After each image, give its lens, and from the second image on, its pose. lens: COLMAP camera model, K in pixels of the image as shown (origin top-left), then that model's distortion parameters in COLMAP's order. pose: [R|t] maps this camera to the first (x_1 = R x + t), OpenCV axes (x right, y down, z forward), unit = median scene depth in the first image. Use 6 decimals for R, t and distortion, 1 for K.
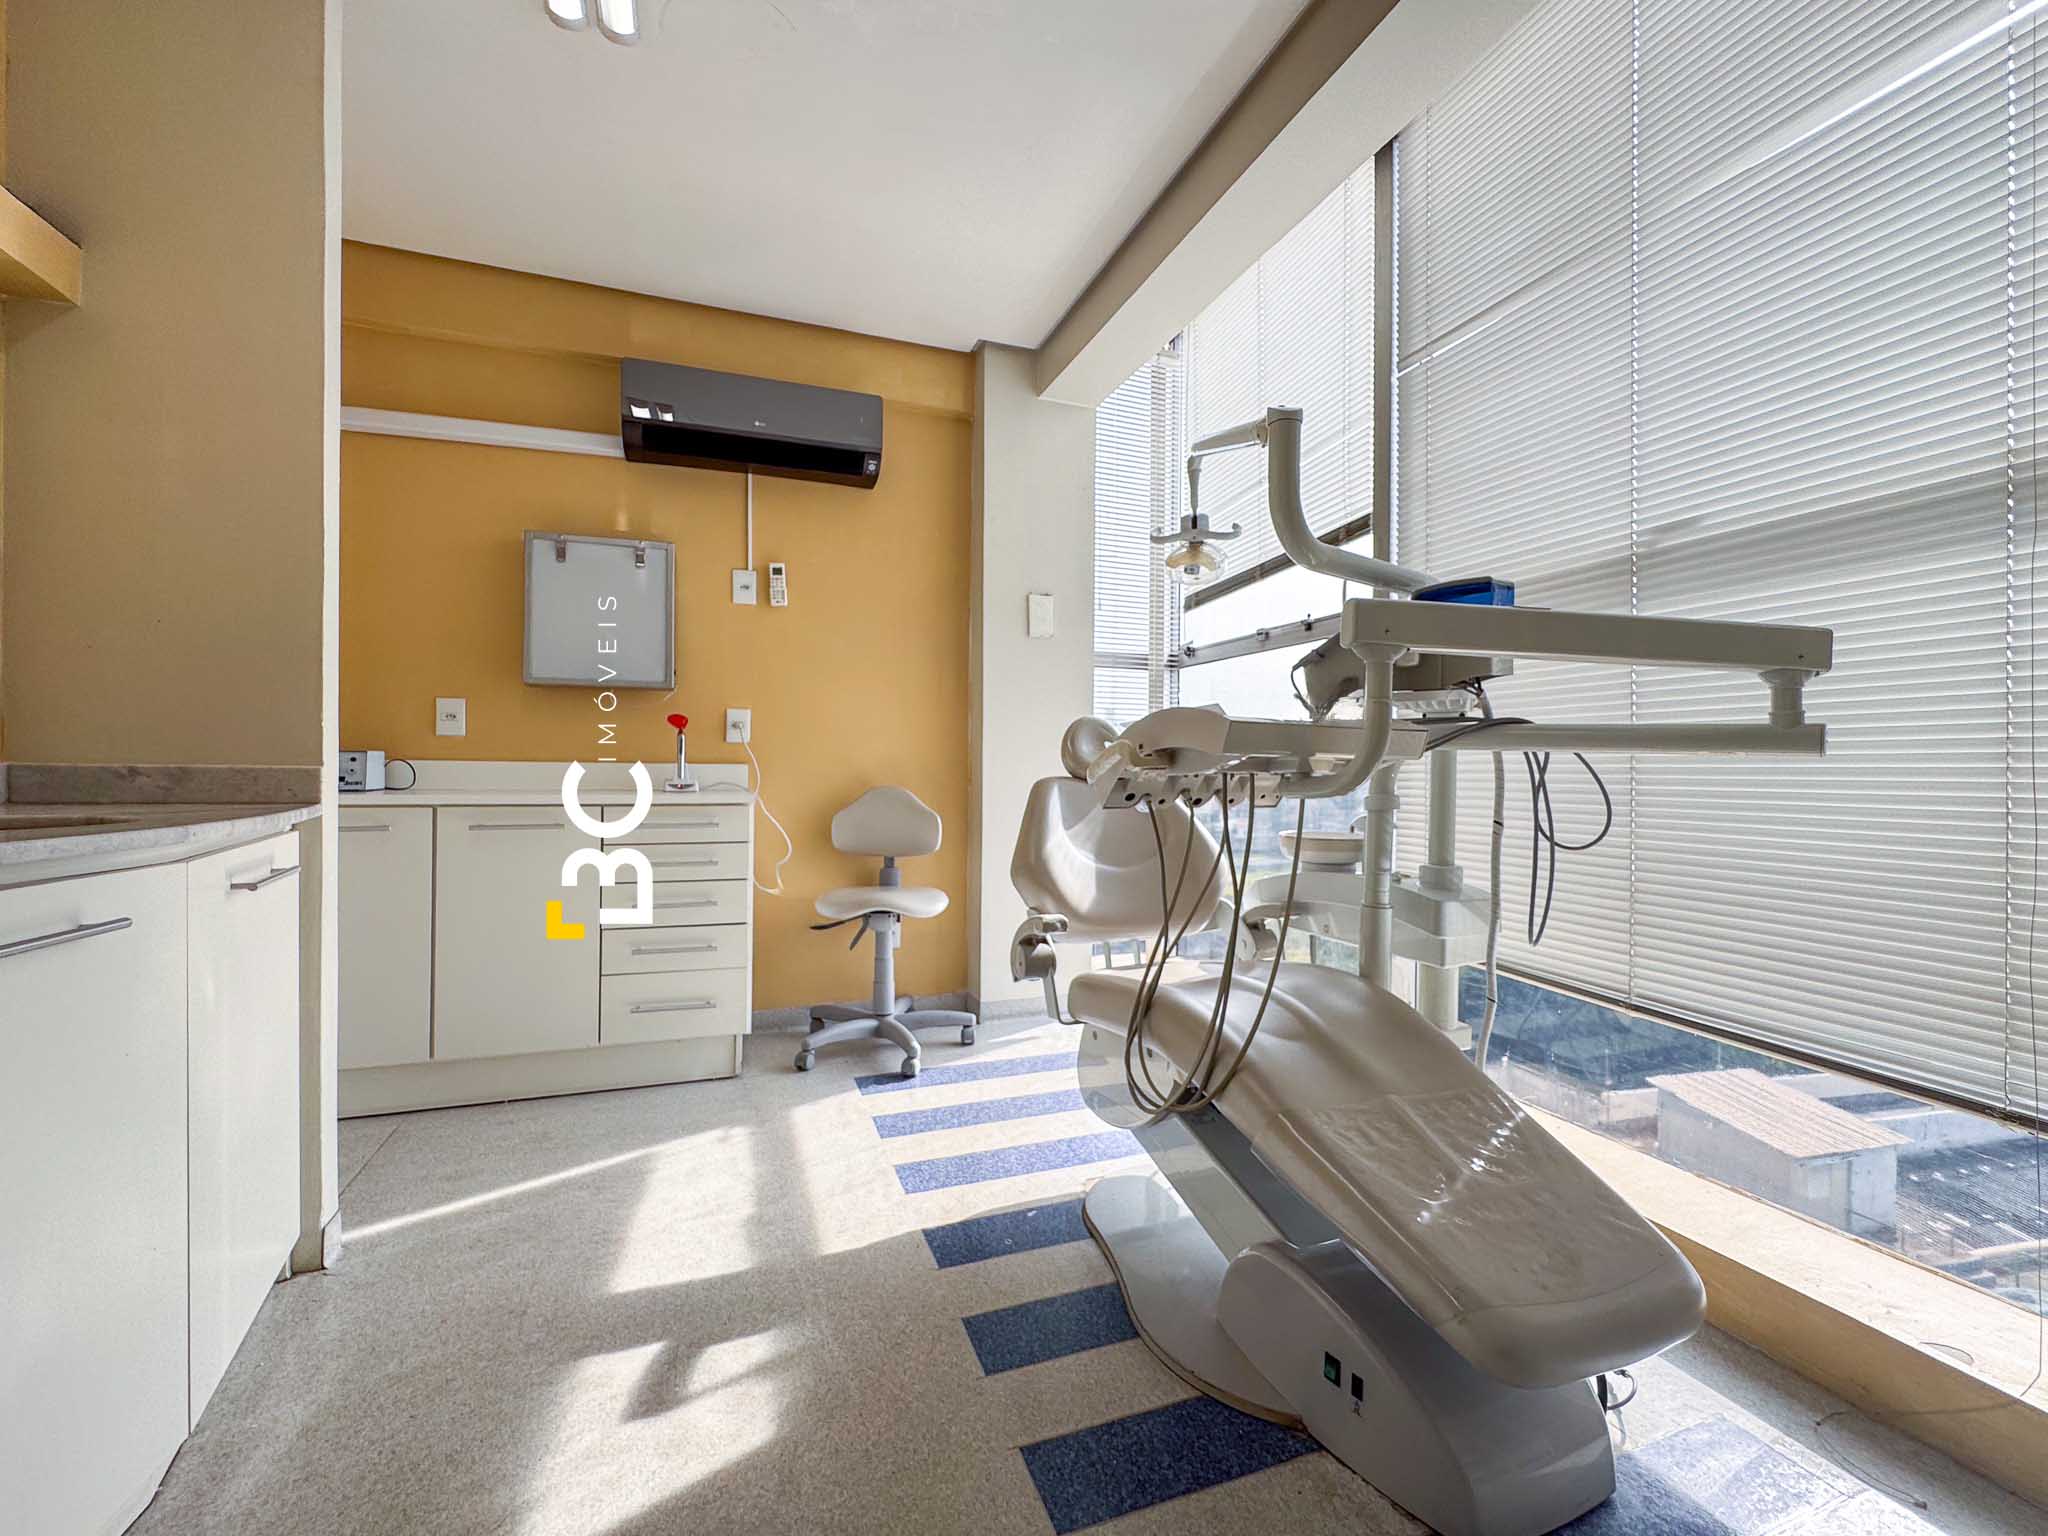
lens RADIAL K [[842.7, 0, 1027.1], [0, 842.7, 764.4], [0, 0, 1]] dist [-0.003196, -0.000150]
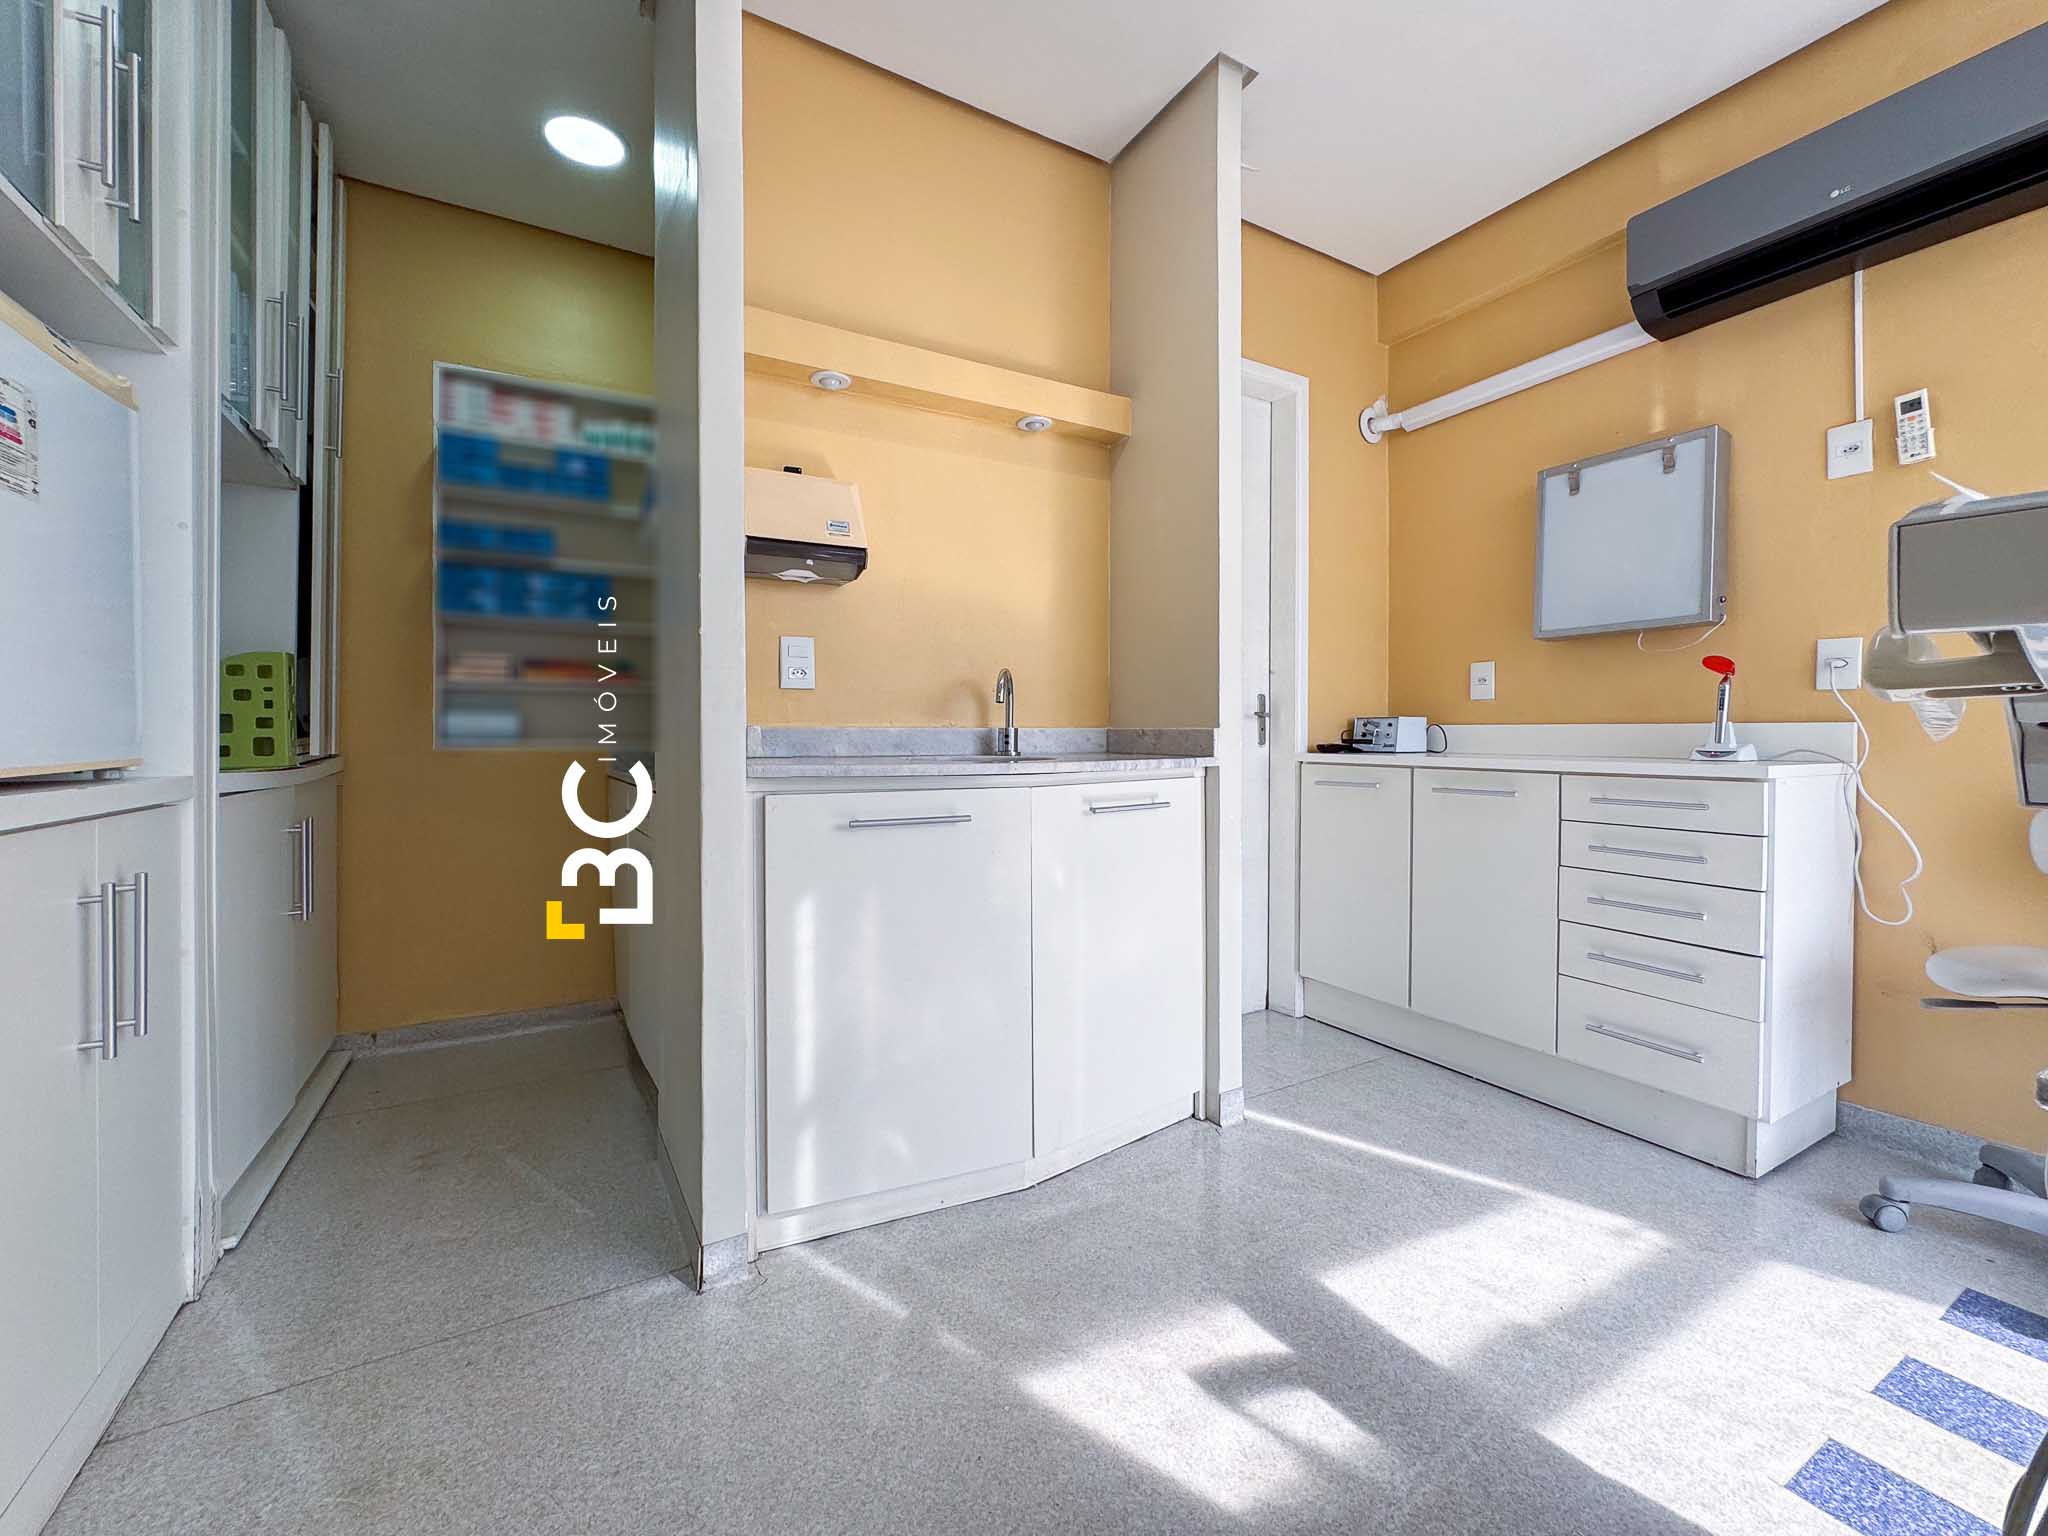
lens RADIAL K [[842.7, 0, 1033.2], [0, 842.7, 737.4], [0, 0, 1]] dist [-0.003196, -0.000150]
pose [[0.172162, -0.006208, -0.985049, 0.232714], [0.007248, 0.999961, -0.005036, 0.013071], [0.985042, -0.006273, 0.172200, 0.313394]]
